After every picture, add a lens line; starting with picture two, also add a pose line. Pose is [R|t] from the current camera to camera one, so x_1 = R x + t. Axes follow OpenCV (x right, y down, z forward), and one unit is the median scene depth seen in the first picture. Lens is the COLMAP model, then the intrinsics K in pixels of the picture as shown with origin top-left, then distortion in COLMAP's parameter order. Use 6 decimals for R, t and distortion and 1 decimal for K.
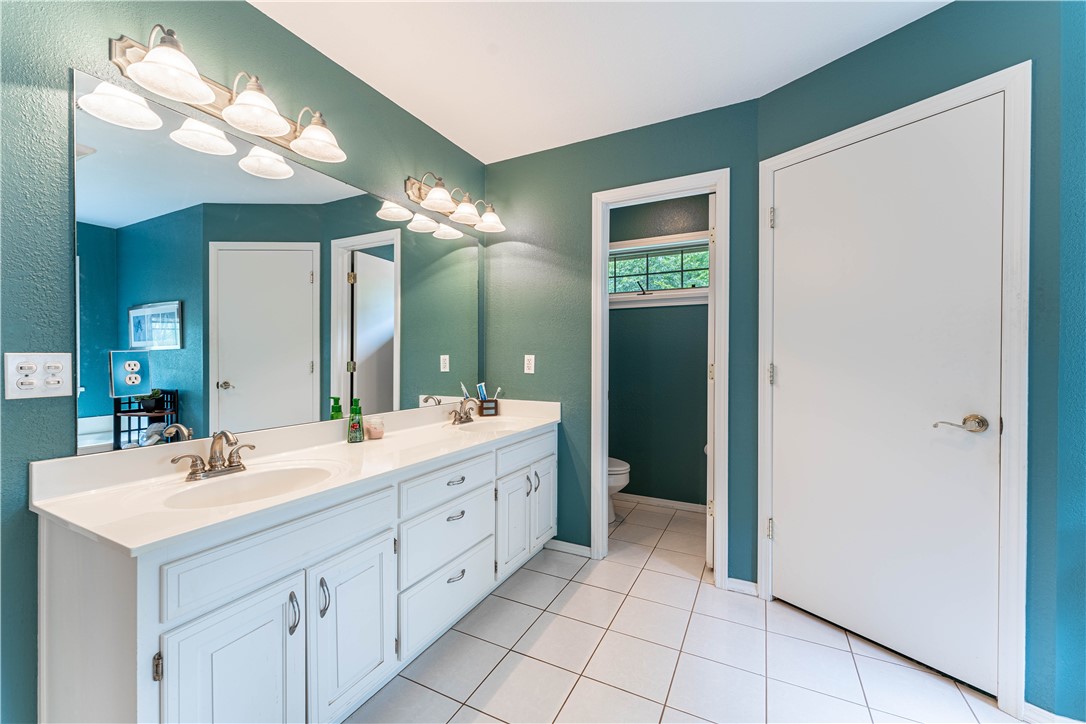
lens RADIAL K [[435.3, 0, 546.1], [0, 435.3, 367.1], [0, 0, 1]] dist [0.002611, 0.000556]
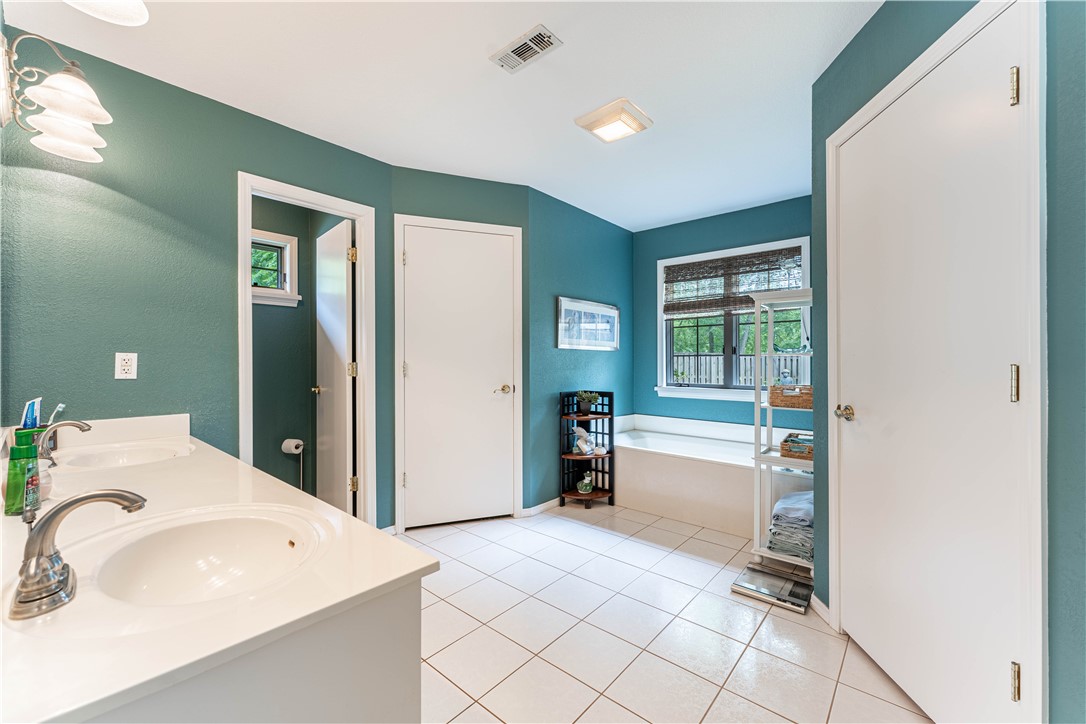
lens RADIAL K [[435.3, 0, 549.1], [0, 435.3, 359.5], [0, 0, 1]] dist [0.002611, 0.000556]
pose [[0.230823, -0.005708, 0.972979, -0.699483], [0.012519, 0.999917, 0.002896, -0.011924], [-0.972915, 0.011512, 0.230876, 0.215610]]
